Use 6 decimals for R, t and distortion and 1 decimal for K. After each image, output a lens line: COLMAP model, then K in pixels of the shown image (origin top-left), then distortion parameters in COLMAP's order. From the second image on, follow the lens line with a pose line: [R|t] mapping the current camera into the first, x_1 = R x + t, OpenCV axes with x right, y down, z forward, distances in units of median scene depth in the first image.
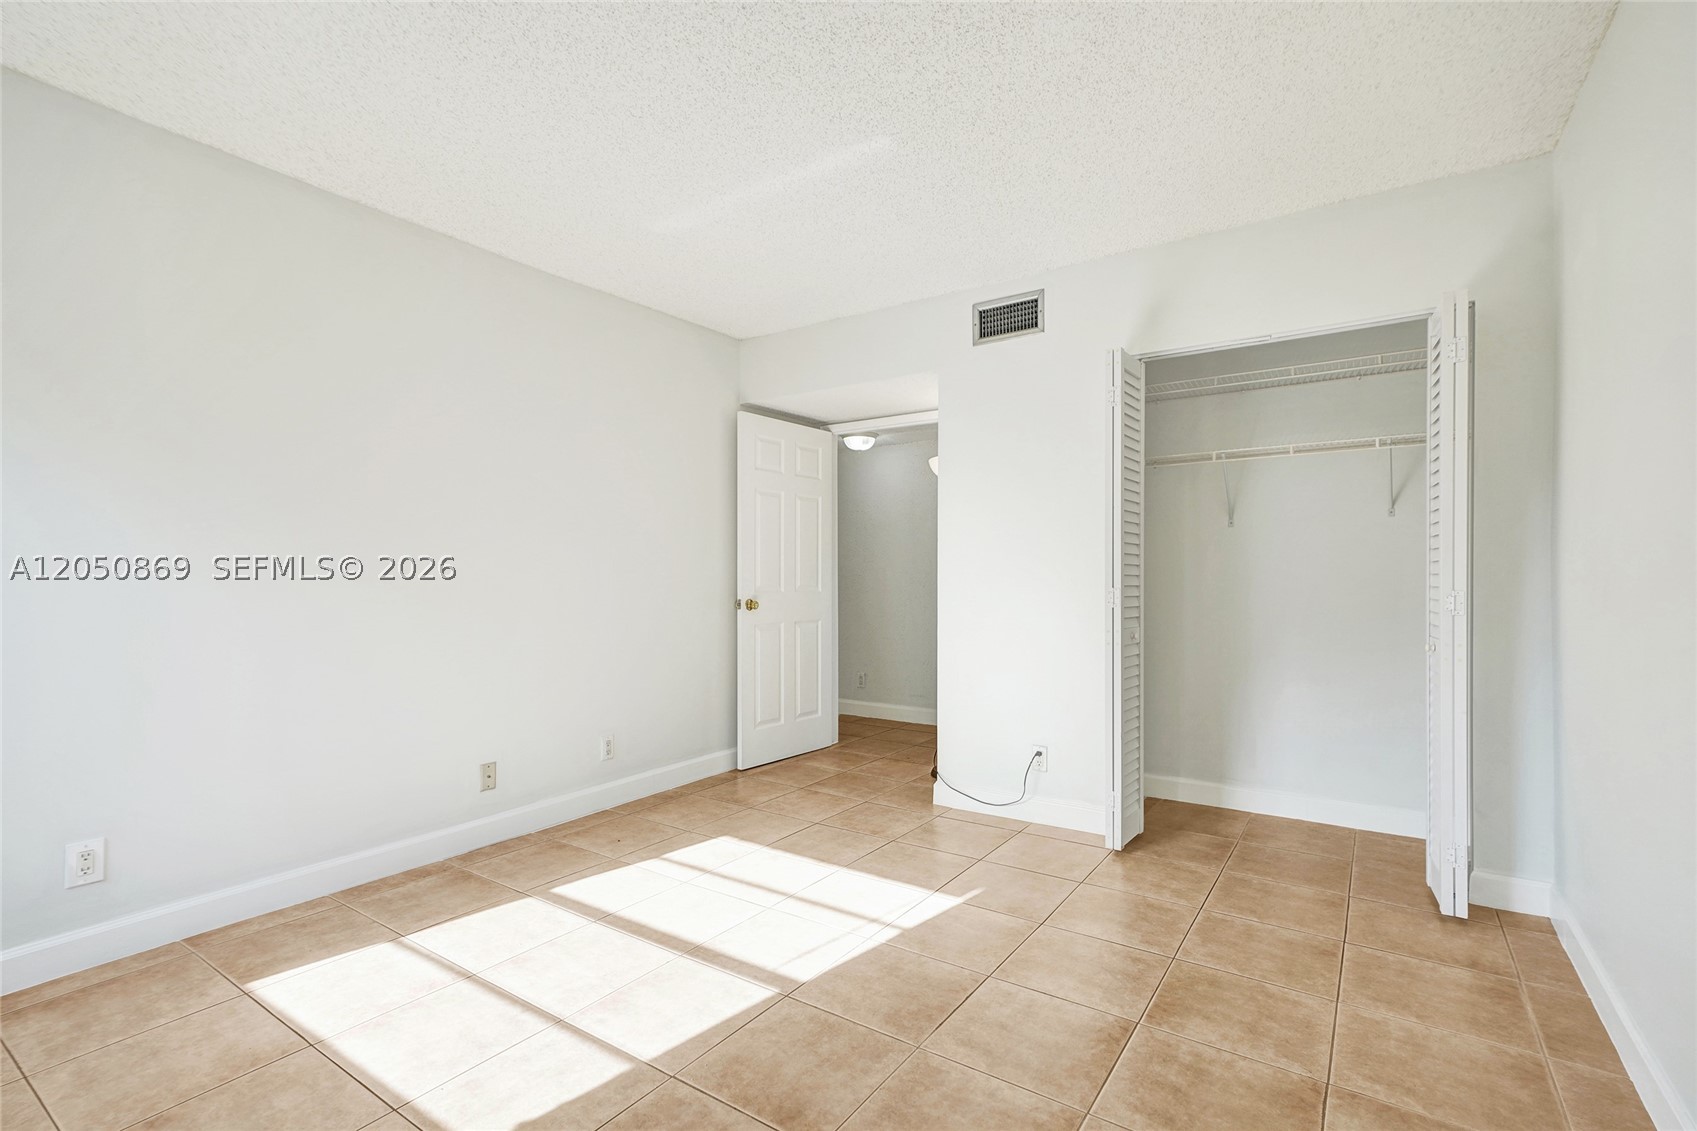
lens RADIAL K [[774.7, 0, 861.4], [0, 774.7, 565.7], [0, 0, 1]] dist [0.012197, 0.003501]
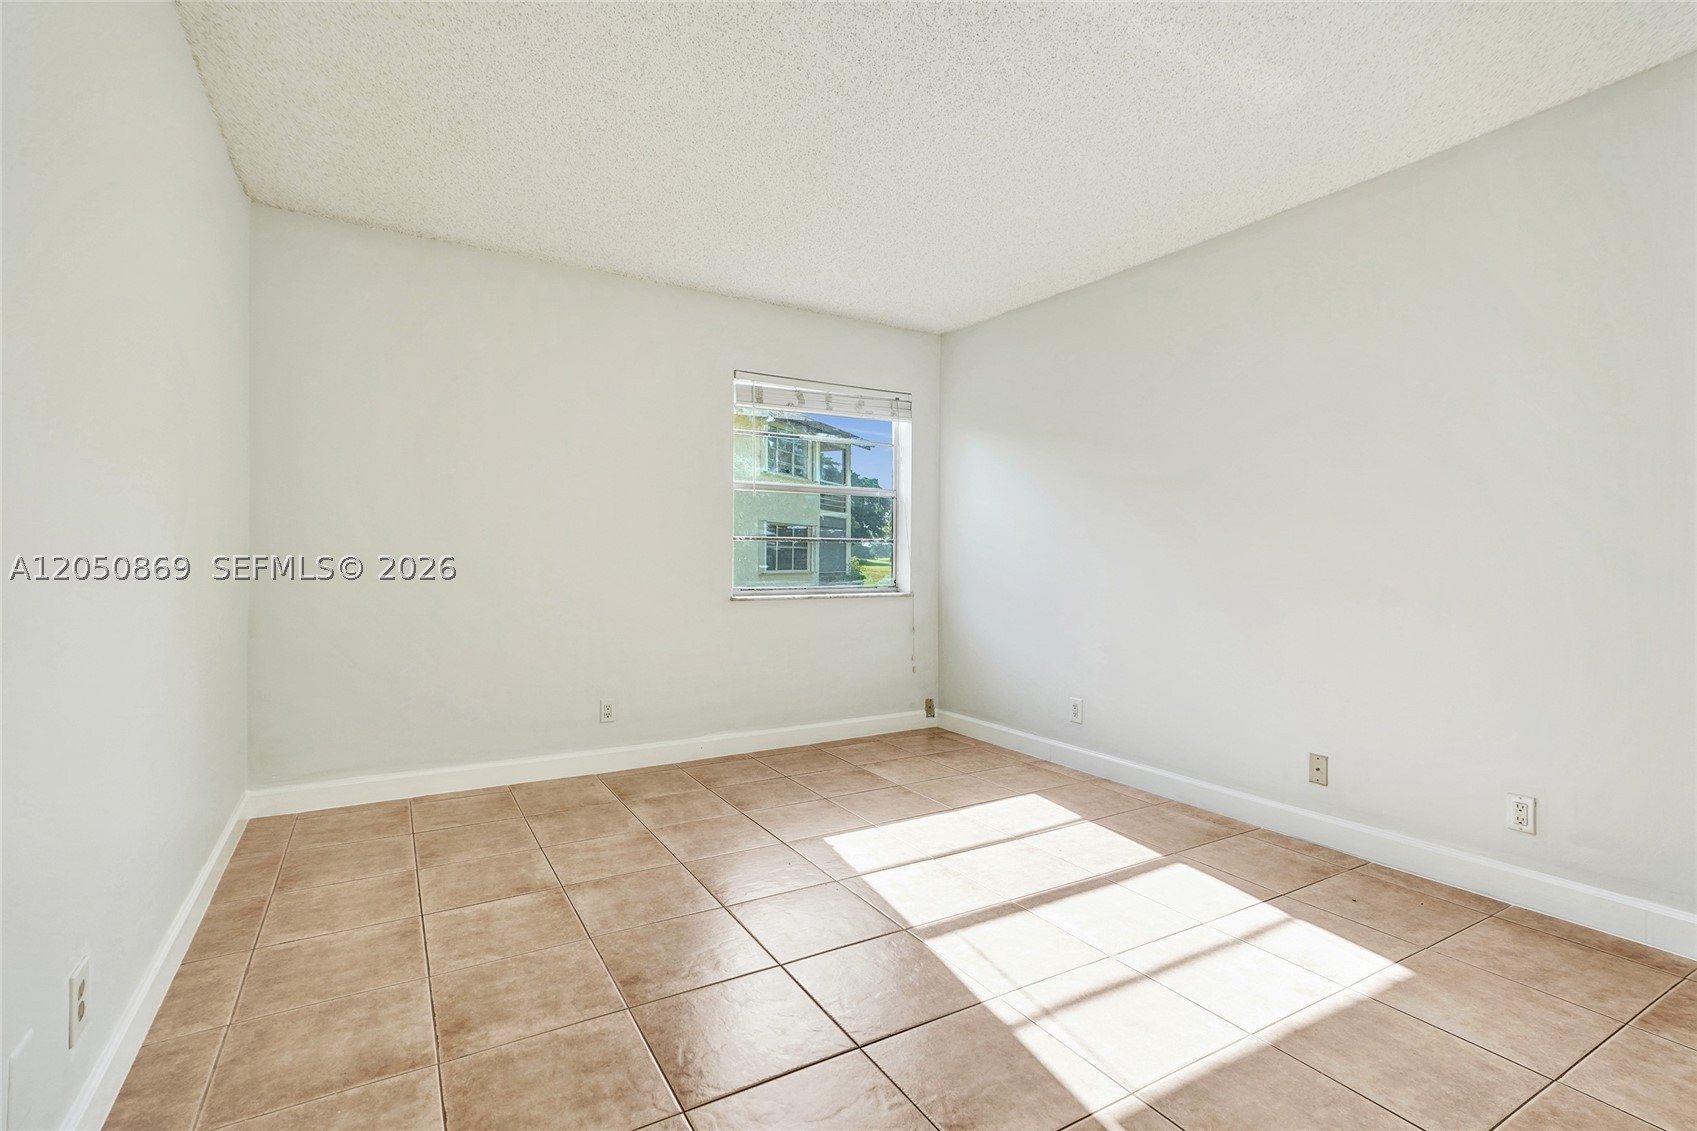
lens RADIAL K [[774.7, 0, 833.4], [0, 774.7, 555.4], [0, 0, 1]] dist [0.012197, 0.003501]
pose [[-0.429710, -0.003022, -0.902962, 0.725779], [0.007224, 0.999951, -0.006785, 0.025606], [0.902938, -0.009439, -0.429668, 1.072718]]
